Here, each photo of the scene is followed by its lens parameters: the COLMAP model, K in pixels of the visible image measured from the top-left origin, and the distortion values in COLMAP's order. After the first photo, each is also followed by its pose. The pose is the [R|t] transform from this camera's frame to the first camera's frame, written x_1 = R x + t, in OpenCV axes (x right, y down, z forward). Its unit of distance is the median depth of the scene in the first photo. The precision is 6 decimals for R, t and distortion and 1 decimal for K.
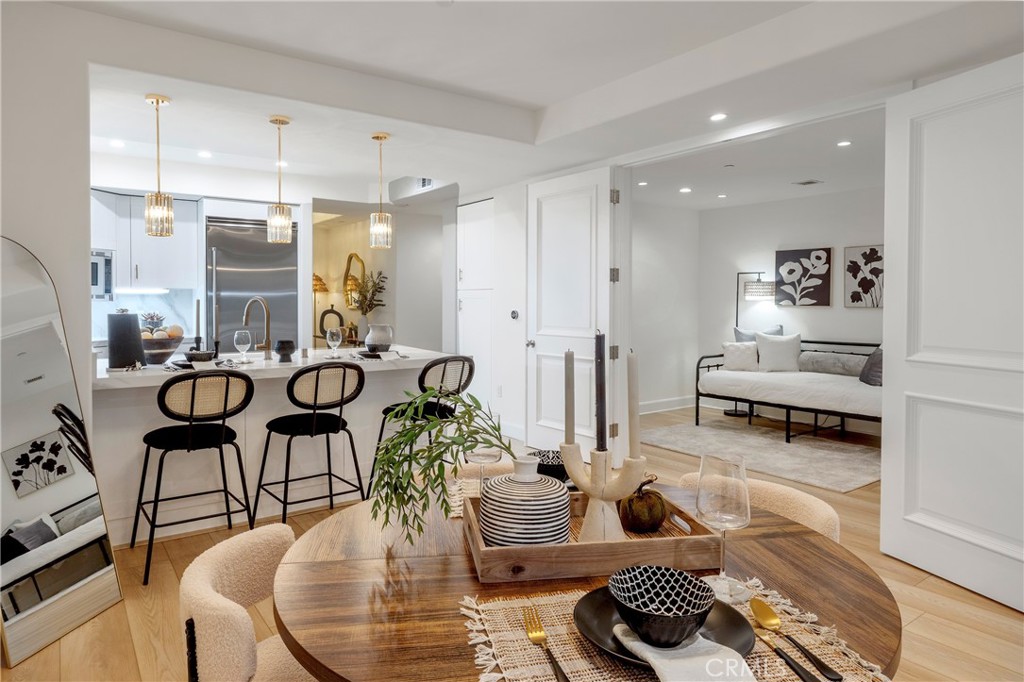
lens RADIAL K [[635.8, 0, 510.6], [0, 635.8, 341.0], [0, 0, 1]] dist [0.000370, -0.000402]
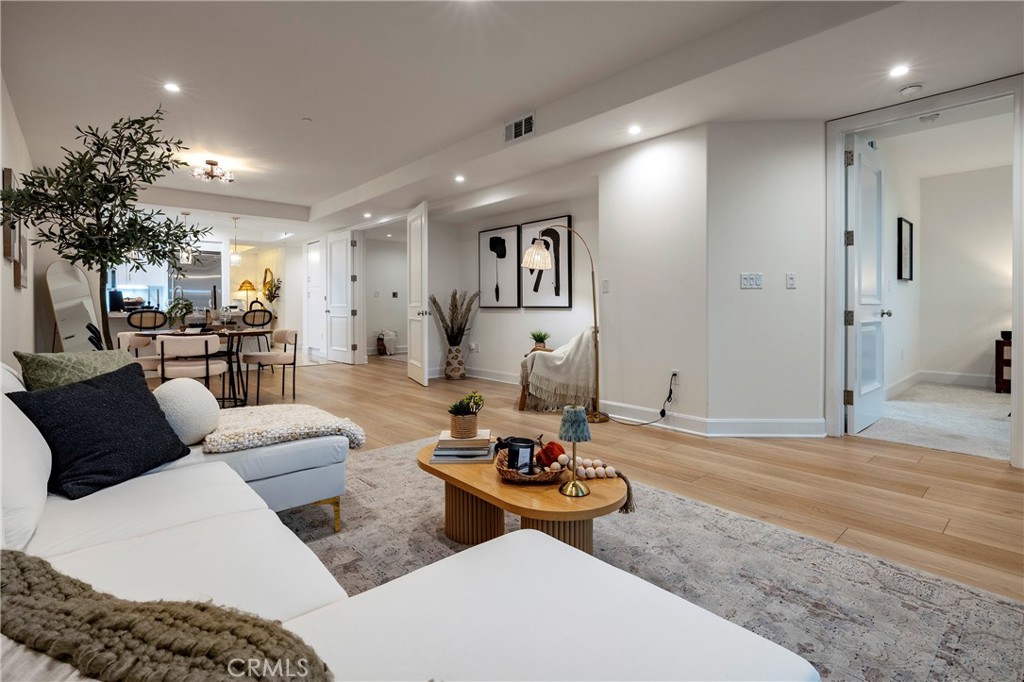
lens RADIAL K [[491.8, 0, 513.7], [0, 491.8, 339.3], [0, 0, 1]] dist [0.001688, 0.000138]
pose [[0.995676, -0.012117, 0.092099, 0.522952], [0.011609, 0.999914, 0.006050, 0.100600], [-0.092164, -0.004955, 0.995731, -0.732852]]
